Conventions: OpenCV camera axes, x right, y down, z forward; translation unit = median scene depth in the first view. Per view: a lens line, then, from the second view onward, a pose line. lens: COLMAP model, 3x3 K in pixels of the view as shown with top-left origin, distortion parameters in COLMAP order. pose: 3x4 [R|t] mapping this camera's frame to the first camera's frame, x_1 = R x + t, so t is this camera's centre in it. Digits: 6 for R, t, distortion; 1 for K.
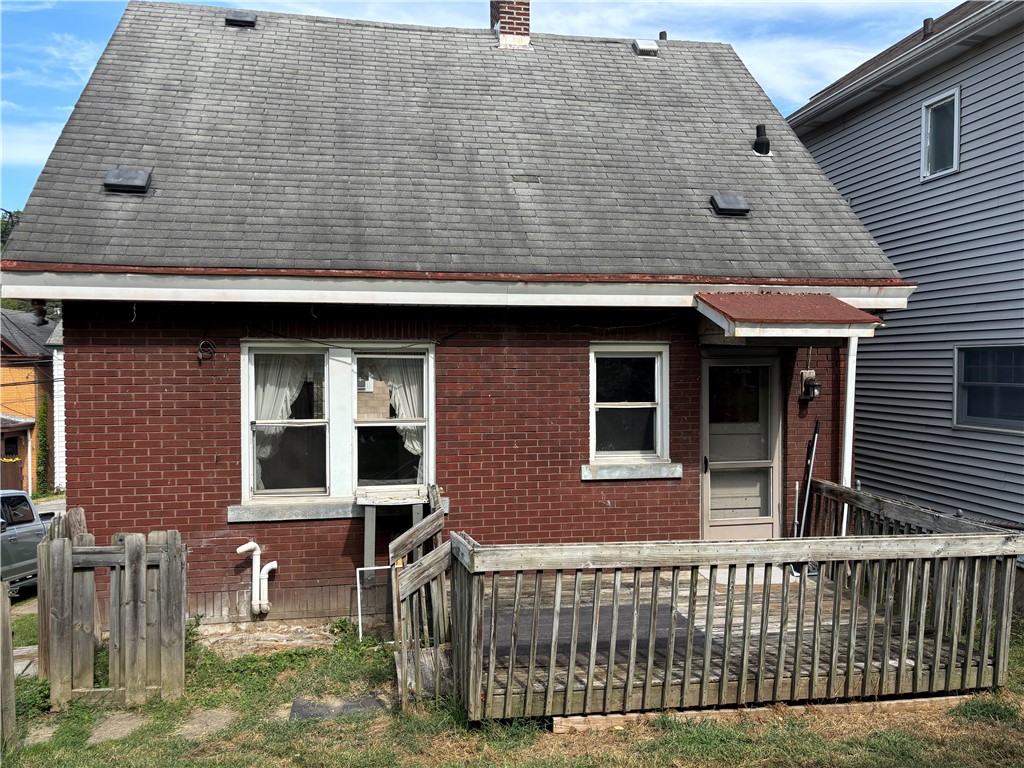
lens RADIAL K [[776.4, 0, 510.0], [0, 776.4, 390.2], [0, 0, 1]] dist [0.039123, -0.040463]
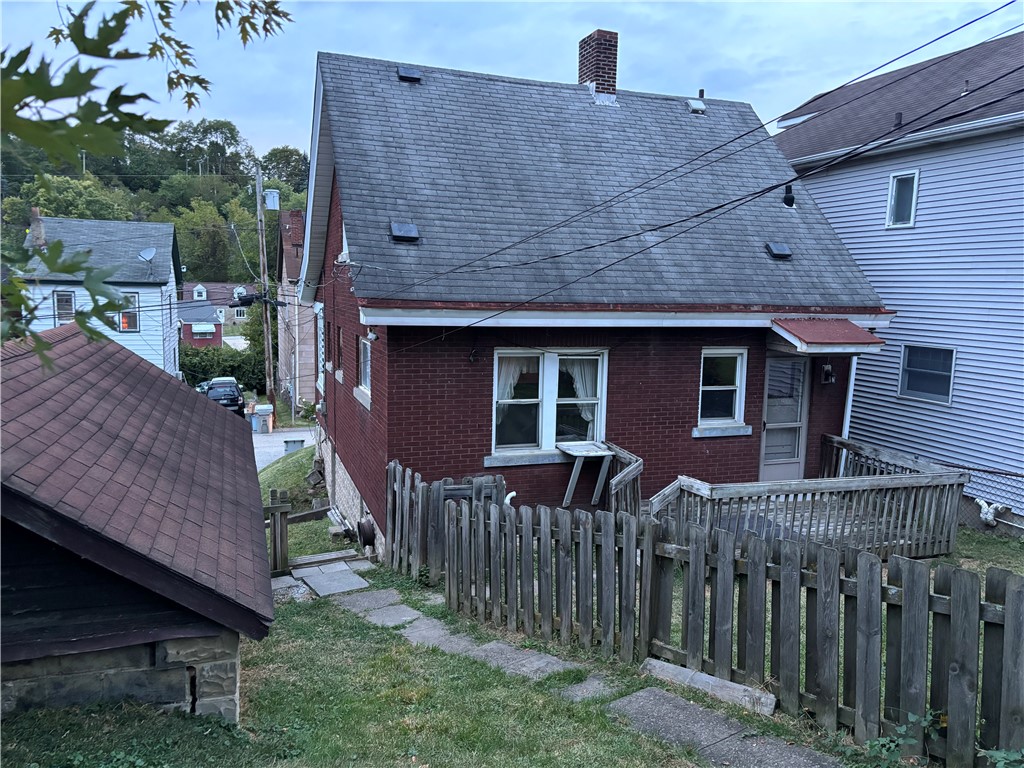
lens RADIAL K [[776.4, 0, 510.0], [0, 776.4, 390.2], [0, 0, 1]] dist [0.039123, -0.040463]
pose [[0.986261, 0.004487, 0.165132, -0.522609], [-0.021780, 0.994436, 0.103062, -0.128982], [-0.163751, -0.105242, 0.980872, -0.448186]]
